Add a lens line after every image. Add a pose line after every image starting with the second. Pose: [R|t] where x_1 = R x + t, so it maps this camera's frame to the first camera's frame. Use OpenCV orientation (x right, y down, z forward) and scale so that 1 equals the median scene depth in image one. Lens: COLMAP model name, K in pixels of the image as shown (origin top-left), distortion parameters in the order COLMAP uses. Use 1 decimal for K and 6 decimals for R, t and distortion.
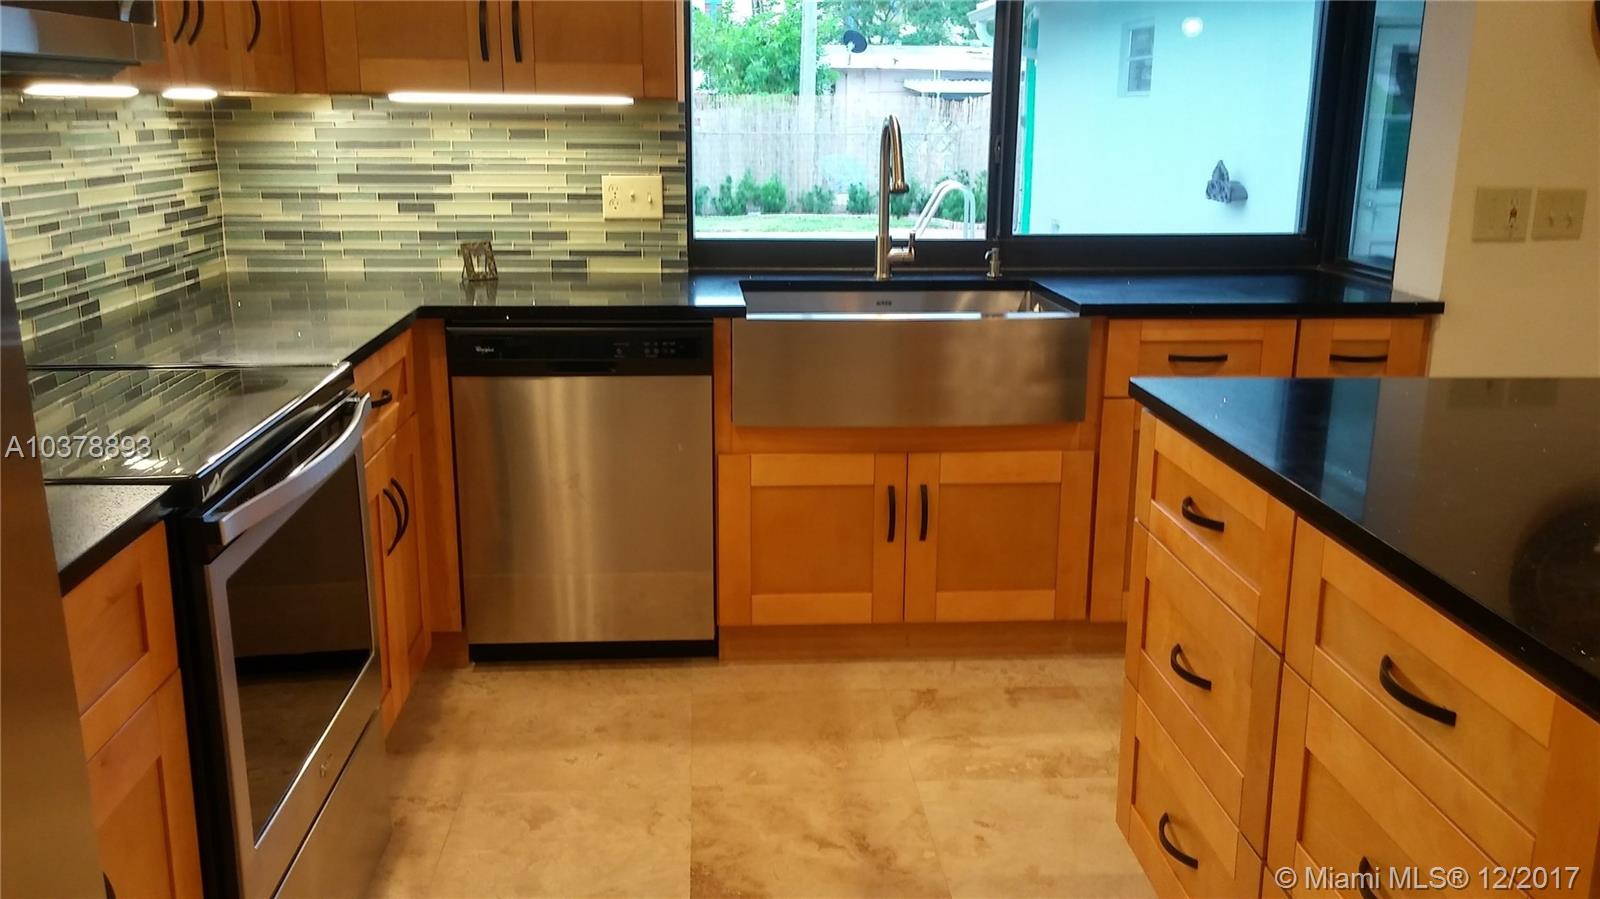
lens RADIAL K [[1371.0, 0, 803.0], [0, 1371.0, 449.5], [0, 0, 1]] dist [0.084934, -0.078216]
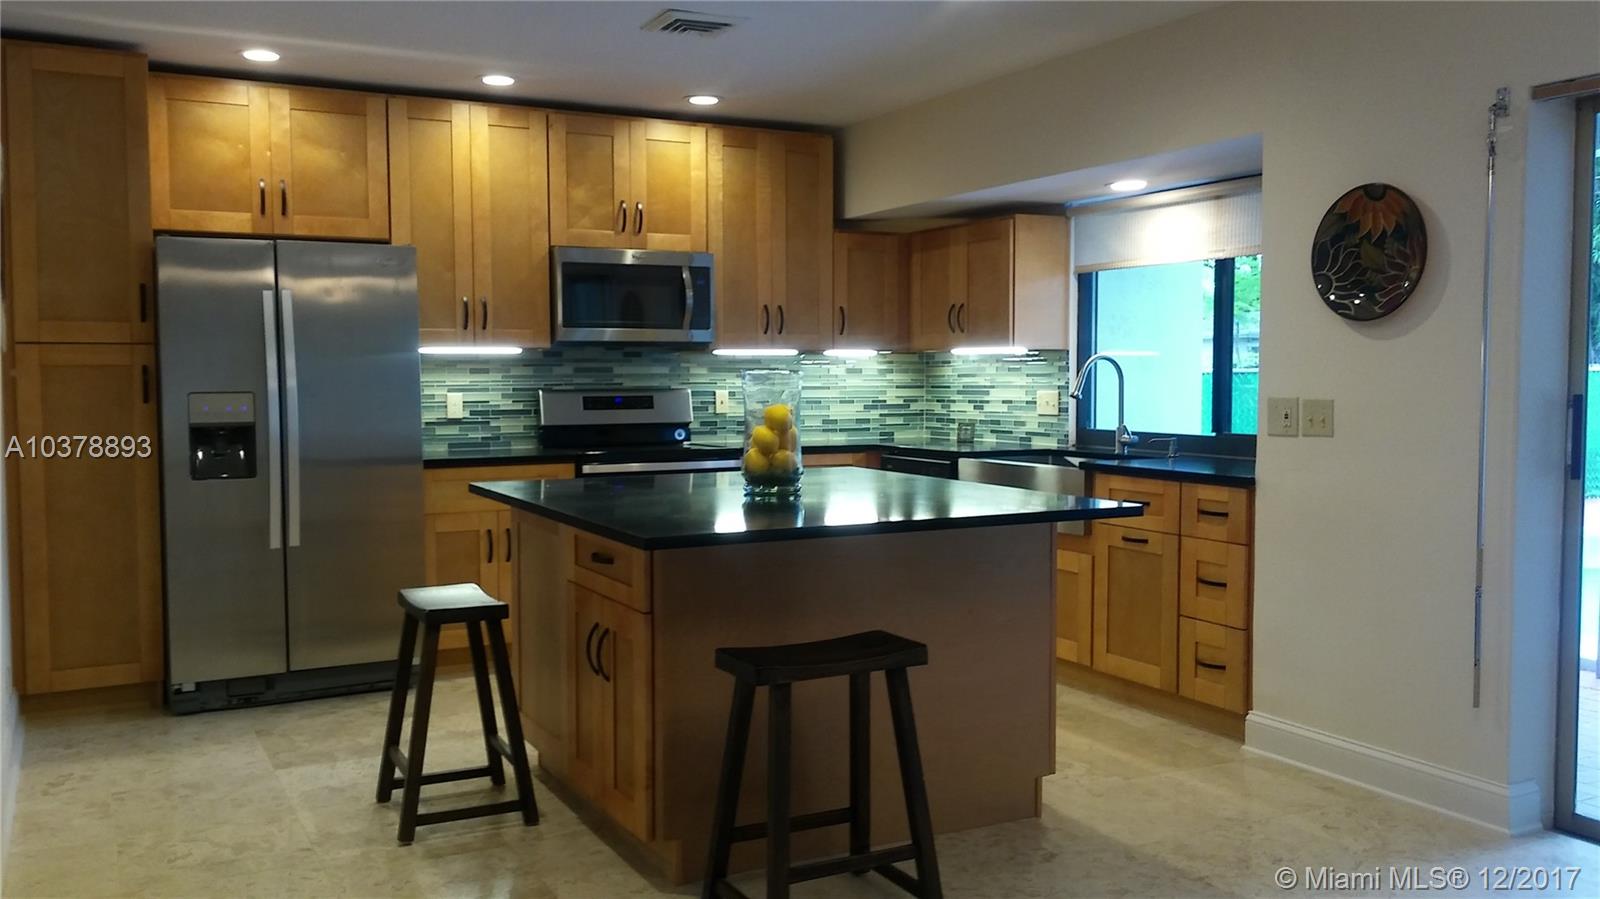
lens RADIAL K [[1371.0, 0, 795.4], [0, 1371.0, 453.0], [0, 0, 1]] dist [0.084934, -0.078216]
pose [[0.408776, 0.046105, -0.911469, 1.575507], [-0.216395, 0.975139, -0.047723, 0.039522], [0.886609, 0.216745, 0.408590, 0.004291]]
